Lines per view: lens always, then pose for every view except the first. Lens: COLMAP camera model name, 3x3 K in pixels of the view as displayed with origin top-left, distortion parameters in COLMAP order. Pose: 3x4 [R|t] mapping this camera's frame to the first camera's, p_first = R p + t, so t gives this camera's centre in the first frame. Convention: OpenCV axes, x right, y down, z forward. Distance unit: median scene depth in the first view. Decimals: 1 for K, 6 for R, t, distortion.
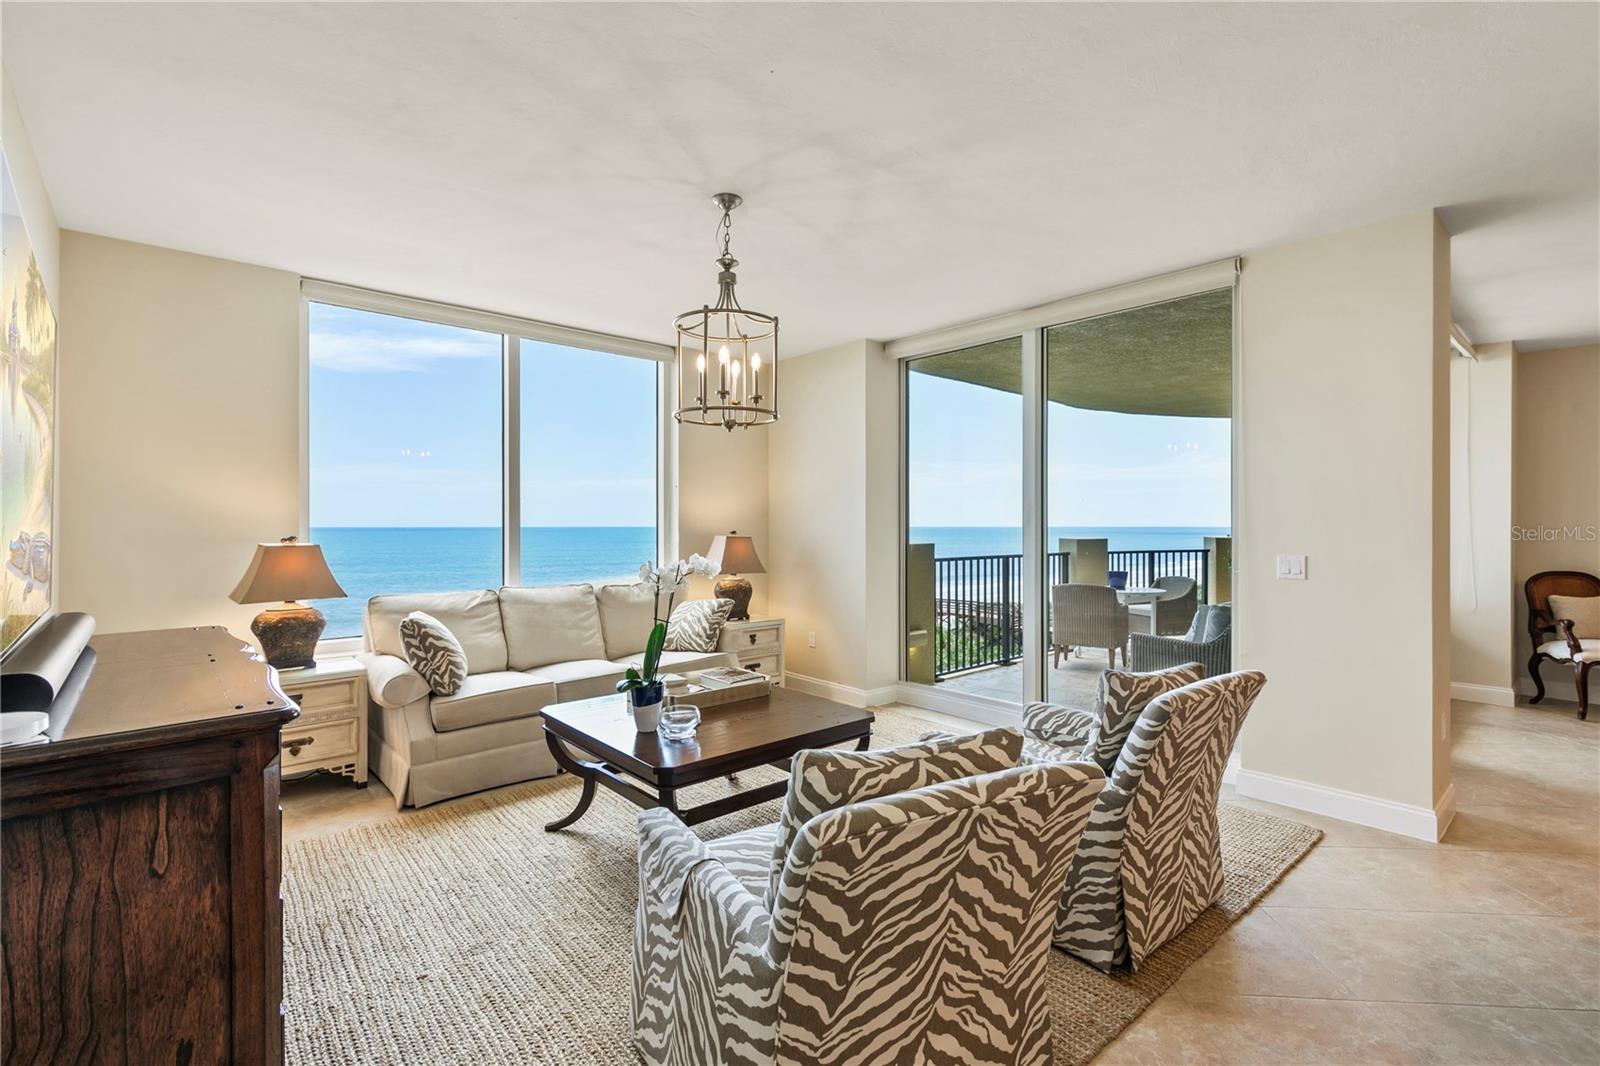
lens RADIAL K [[722.4, 0, 808.9], [0, 722.4, 524.4], [0, 0, 1]] dist [0.009875, -0.001667]
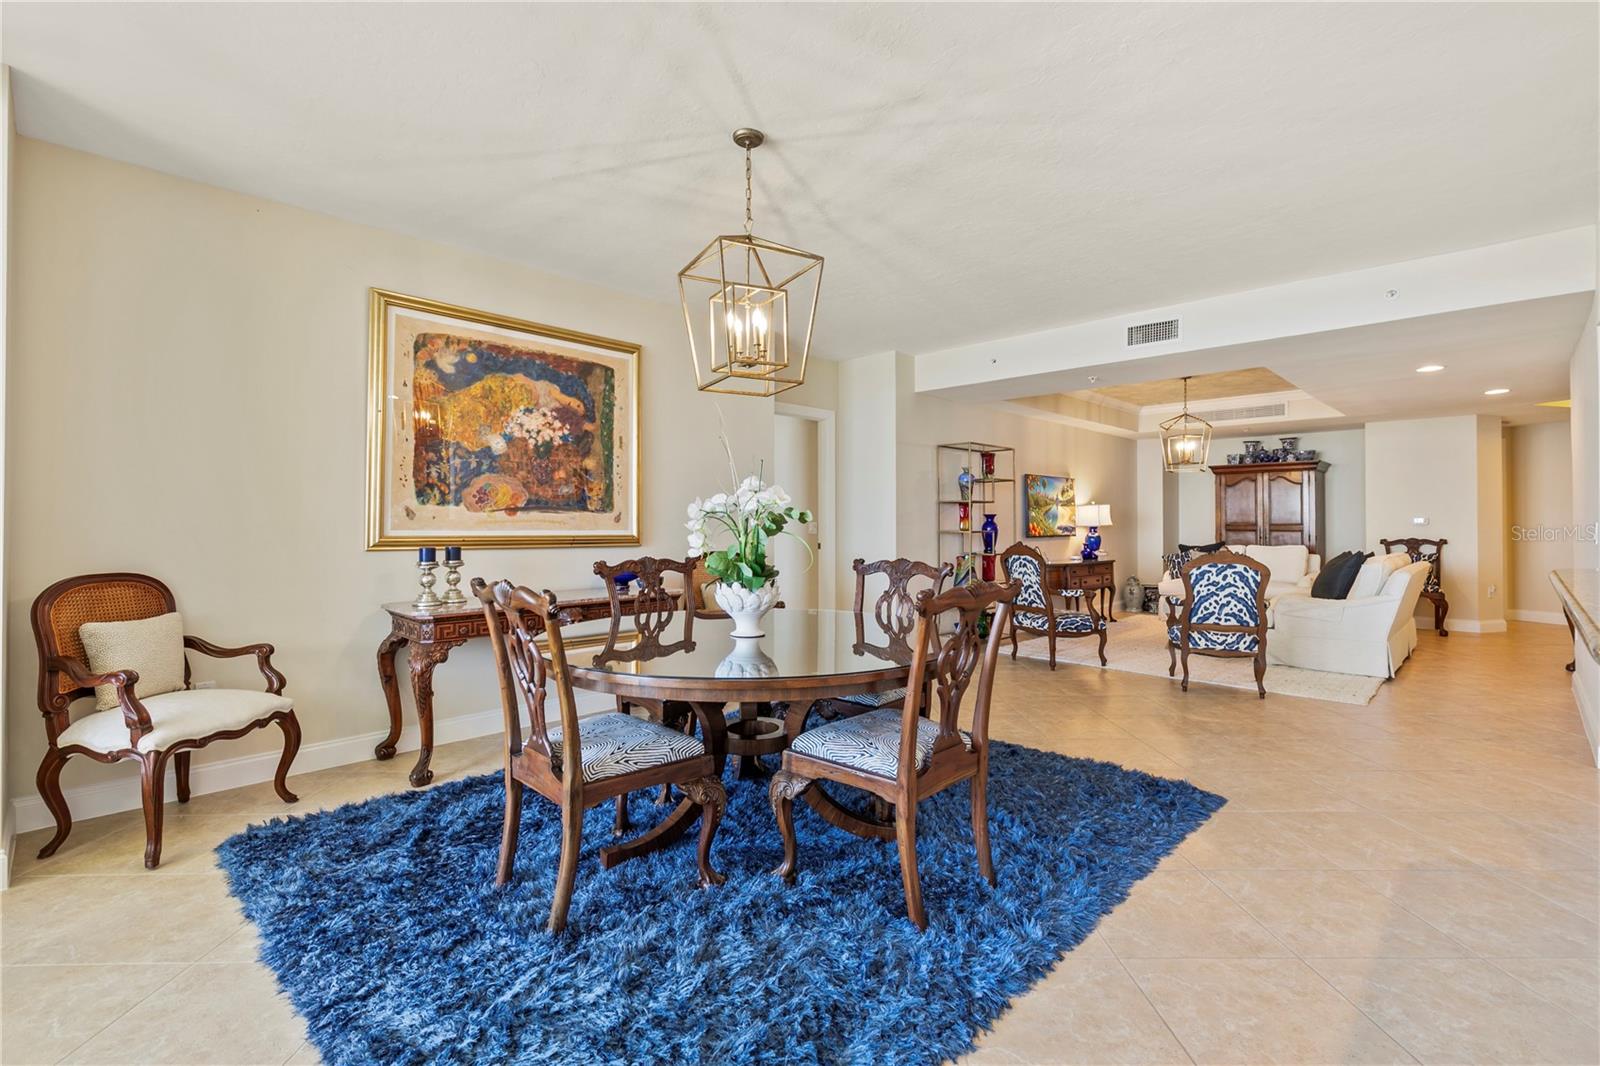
lens RADIAL K [[722.4, 0, 805.7], [0, 722.4, 507.7], [0, 0, 1]] dist [0.009875, -0.001667]
pose [[-0.063982, 0.019062, 0.997769, 0.607388], [0.001266, 0.999818, -0.019020, 0.033238], [-0.997950, 0.000046, -0.063994, 0.675076]]
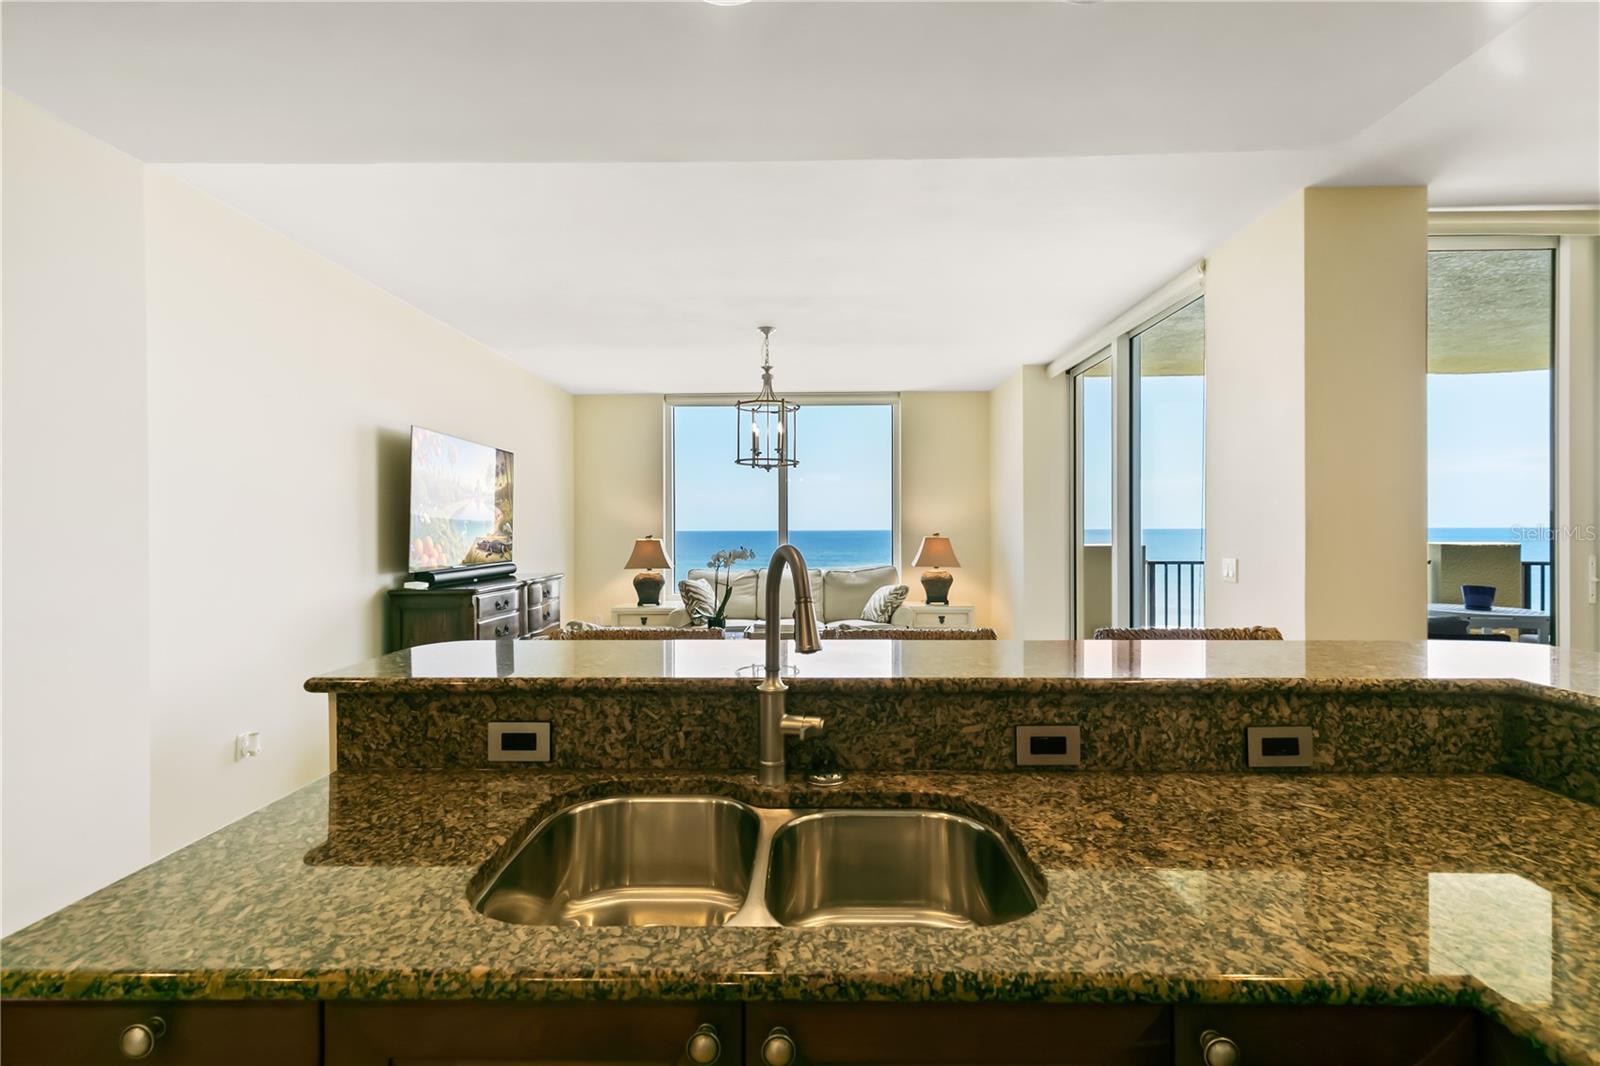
lens RADIAL K [[722.4, 0, 801.4], [0, 722.4, 529.1], [0, 0, 1]] dist [0.009875, -0.001667]
pose [[0.730914, -0.002535, -0.682465, 0.737396], [0.004616, 0.999989, 0.001229, -0.000126], [0.682454, -0.004049, 0.730917, -0.095519]]
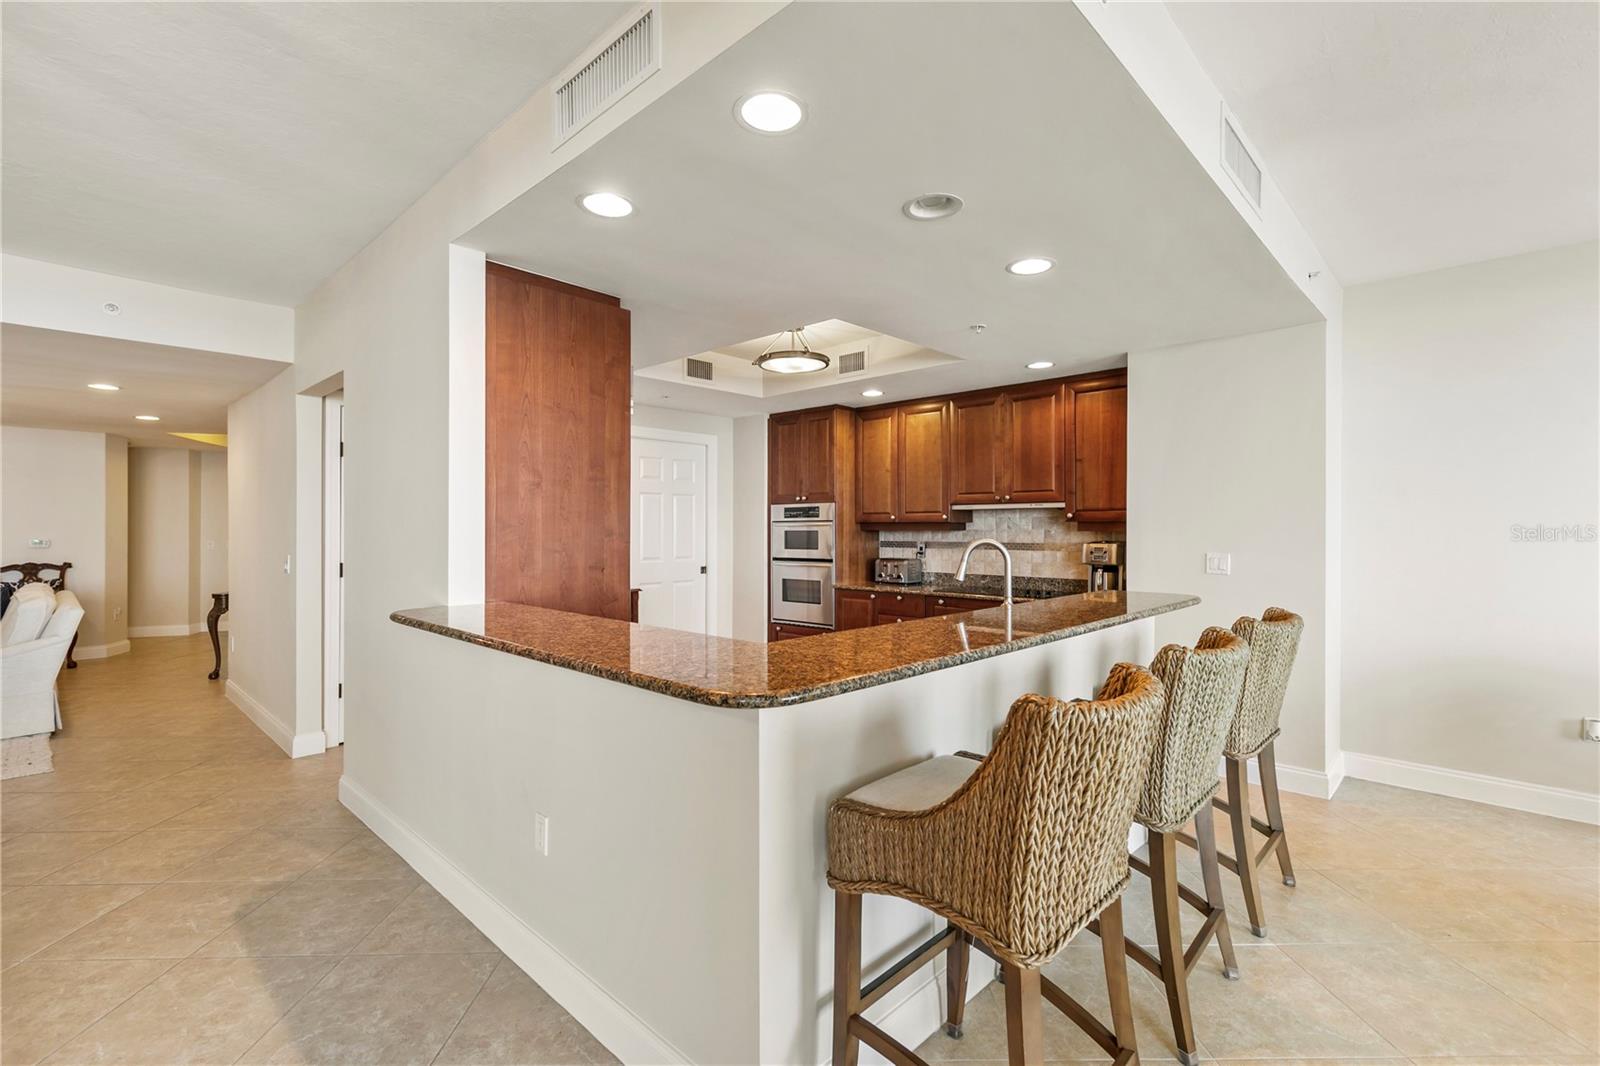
lens RADIAL K [[722.4, 0, 802.6], [0, 722.4, 529.6], [0, 0, 1]] dist [0.009875, -0.001667]
pose [[-0.997282, -0.000518, -0.073675, 0.752645], [-0.000838, 0.999990, 0.004301, -0.007458], [0.073672, 0.004351, -0.997273, 0.778700]]
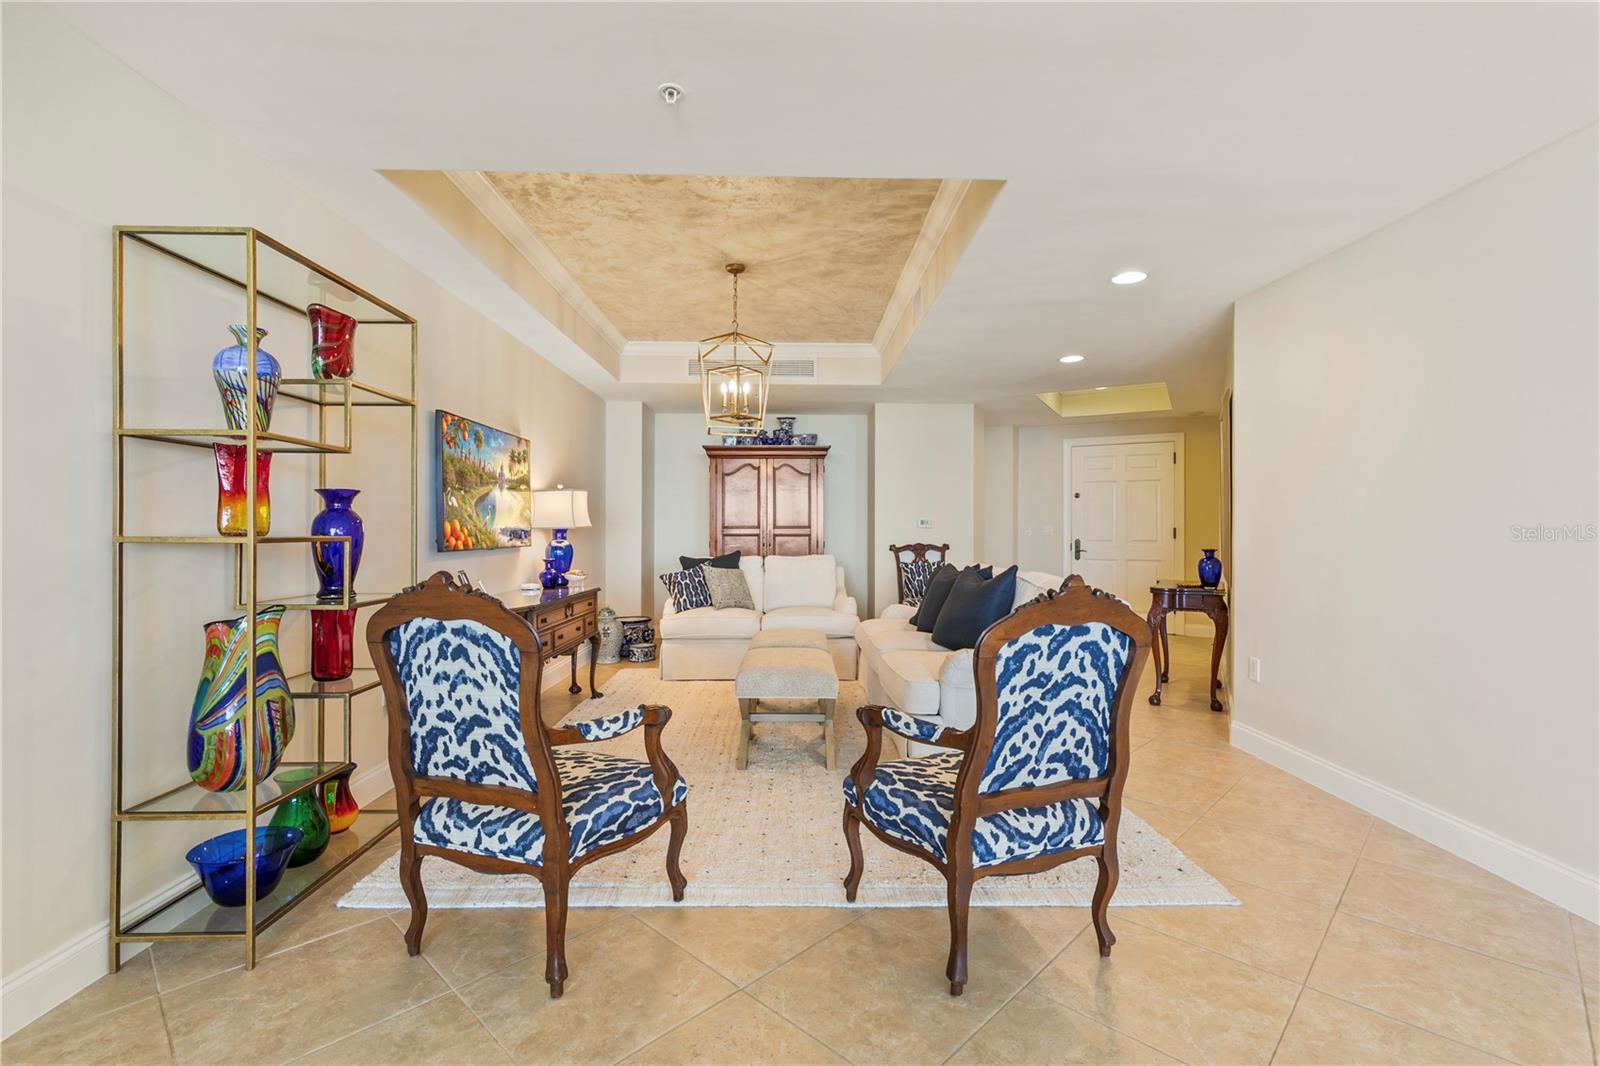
lens RADIAL K [[722.4, 0, 803.0], [0, 722.4, 527.3], [0, 0, 1]] dist [0.009875, -0.001667]
pose [[-0.755722, 0.000246, 0.654893, 1.560122], [-0.002041, 0.999994, -0.002731, 0.048274], [-0.654890, -0.003400, -0.755717, 0.346811]]
